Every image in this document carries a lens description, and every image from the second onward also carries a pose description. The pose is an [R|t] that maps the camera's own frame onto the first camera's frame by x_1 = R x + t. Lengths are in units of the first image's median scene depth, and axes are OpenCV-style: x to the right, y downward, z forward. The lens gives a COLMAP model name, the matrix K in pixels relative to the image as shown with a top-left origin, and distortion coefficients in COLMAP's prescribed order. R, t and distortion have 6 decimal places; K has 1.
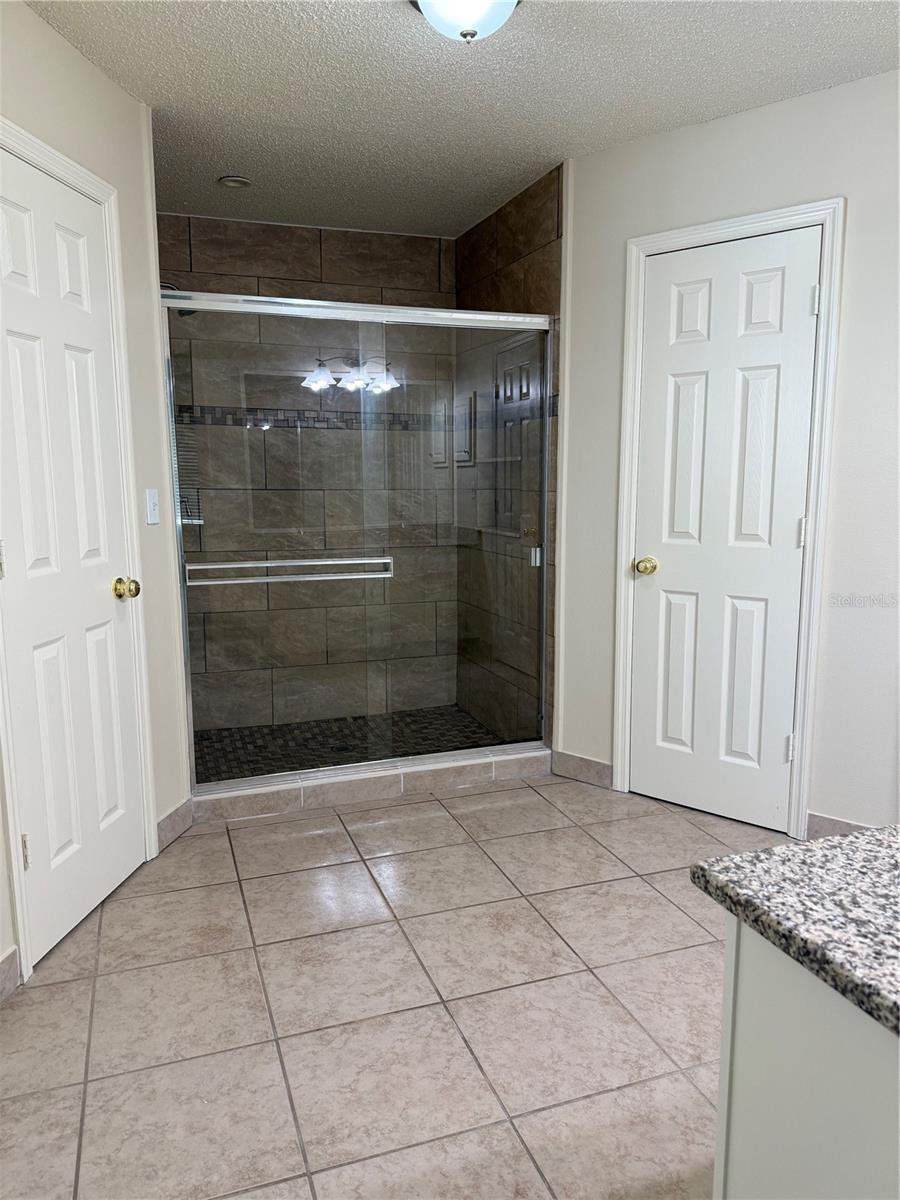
lens RADIAL K [[843.2, 0, 450.0], [0, 843.2, 600.0], [0, 0, 1]] dist [0.133554, -0.196924]
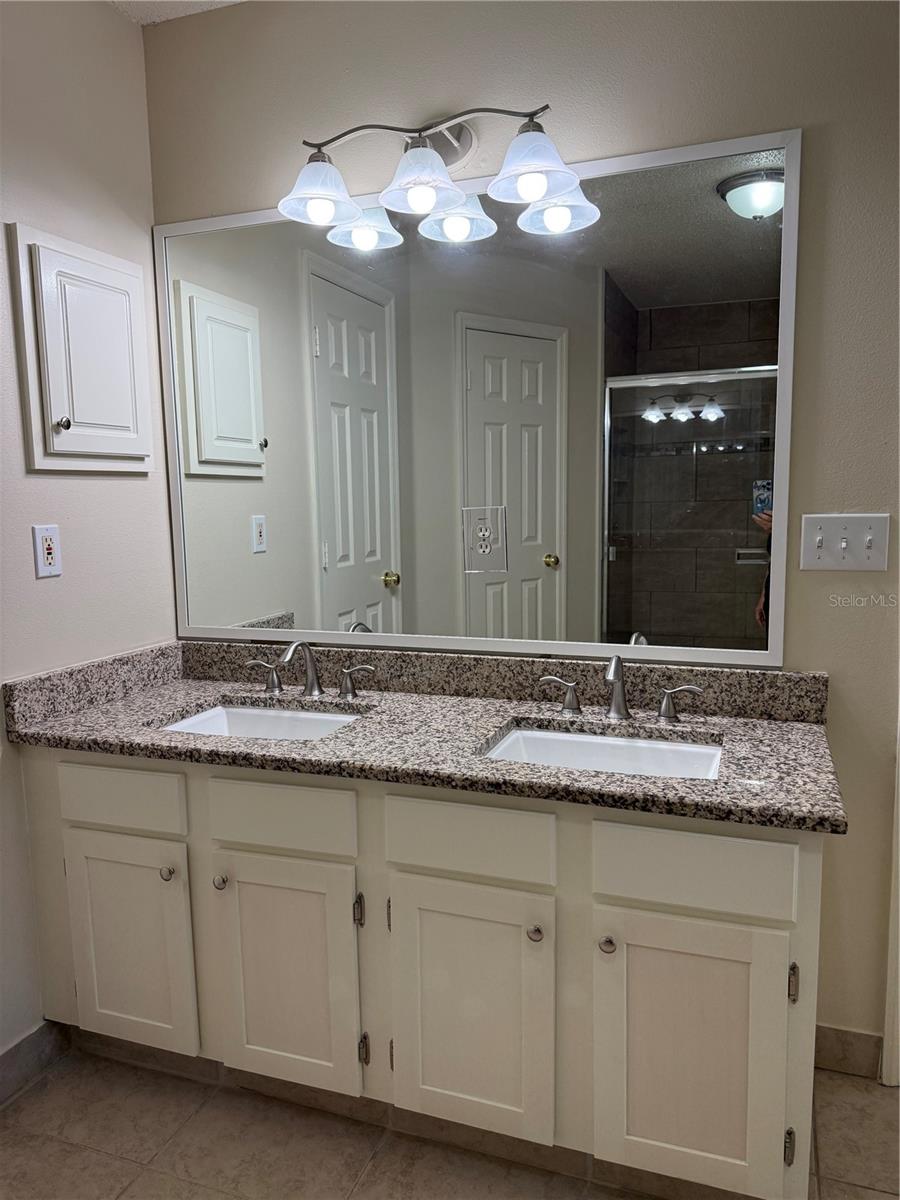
lens RADIAL K [[851.9, 0, 450.0], [0, 851.9, 600.0], [0, 0, 1]] dist [0.001576, -0.113268]
pose [[-0.747858, -0.053303, 0.661715, -0.019317], [0.134093, 0.964096, 0.229211, -0.115659], [-0.650175, 0.260149, -0.713860, 0.798815]]
